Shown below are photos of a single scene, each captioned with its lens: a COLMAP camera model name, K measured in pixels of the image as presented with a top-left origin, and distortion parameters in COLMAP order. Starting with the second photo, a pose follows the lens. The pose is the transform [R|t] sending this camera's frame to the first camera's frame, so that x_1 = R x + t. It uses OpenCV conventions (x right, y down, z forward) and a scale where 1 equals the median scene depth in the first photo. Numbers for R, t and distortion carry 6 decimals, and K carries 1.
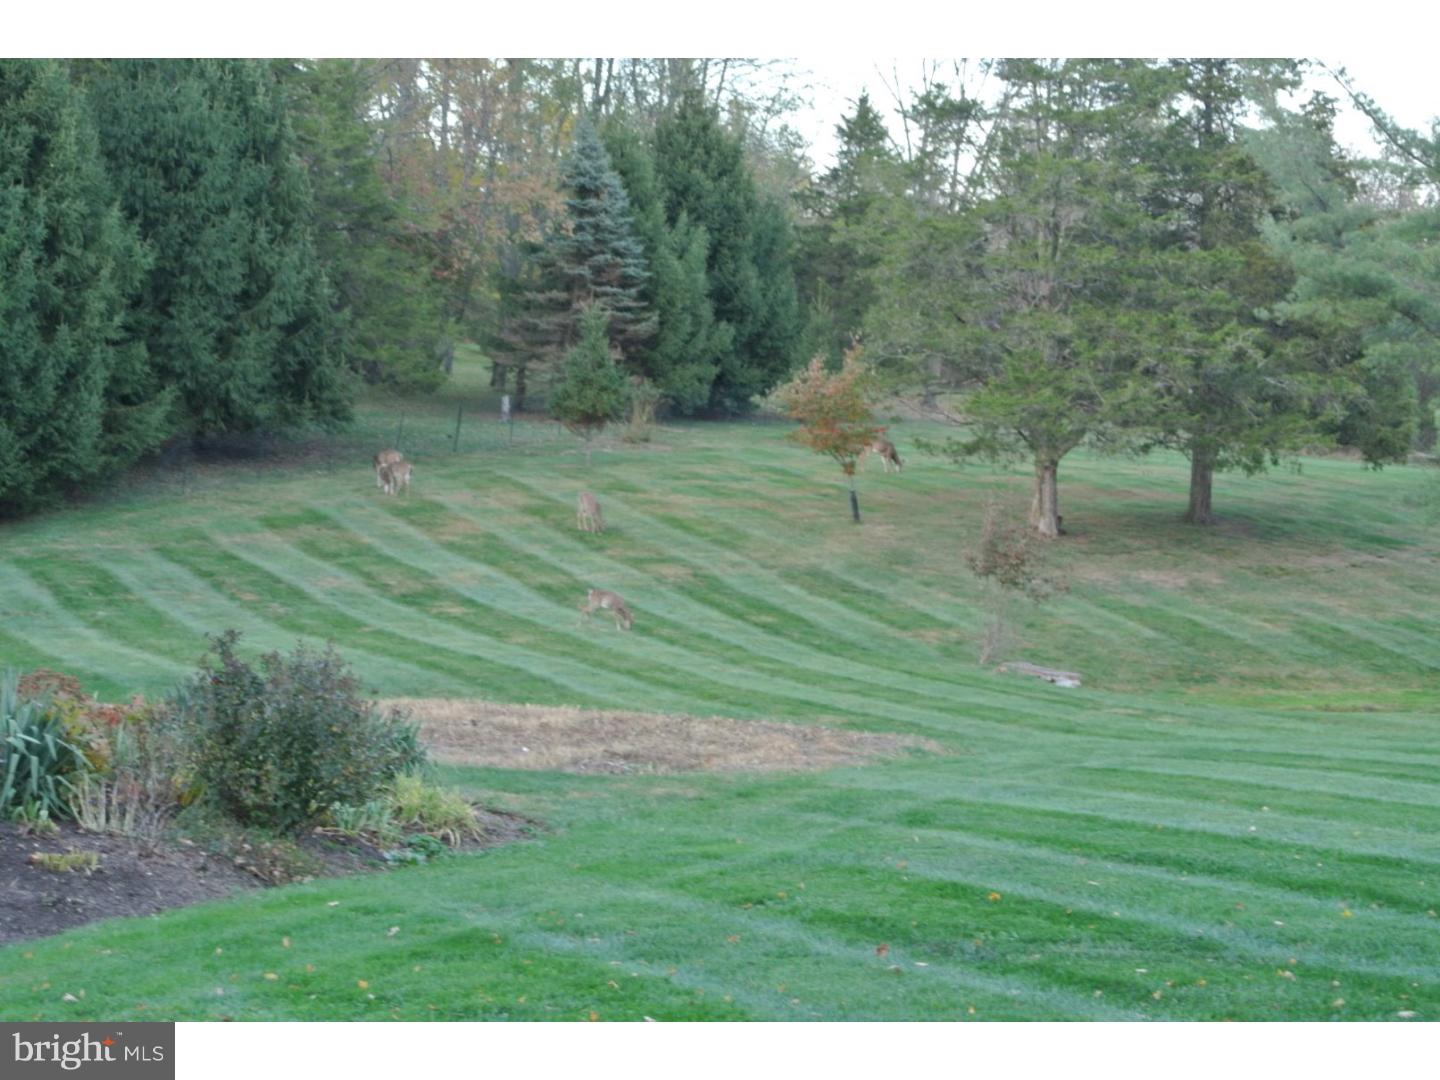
lens RADIAL K [[3396.7, 0, 720.0], [0, 3396.7, 540.0], [0, 0, 1]] dist [-0.025511, 0.521016]
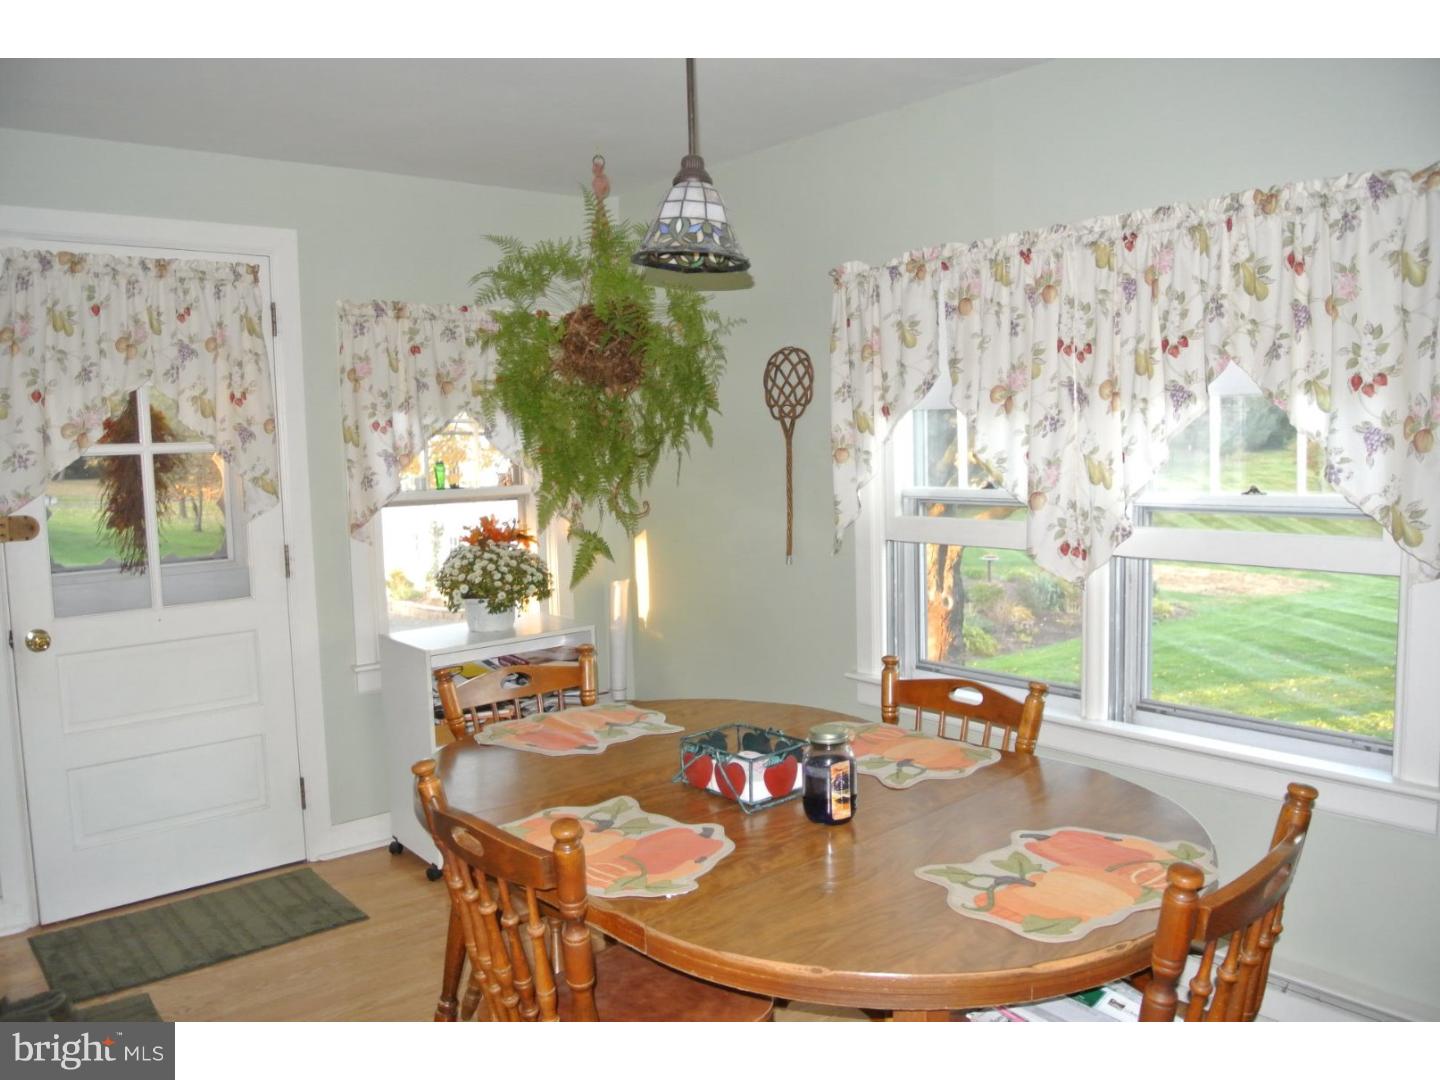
lens RADIAL K [[1136.1, 0, 720.0], [0, 1136.1, 540.0], [0, 0, 1]] dist [-0.006091, -0.002609]
pose [[0.897542, 0.005261, -0.440897, 0.029111], [0.015205, 0.998965, 0.042875, -0.055382], [0.440666, -0.045186, 0.896533, -0.323395]]
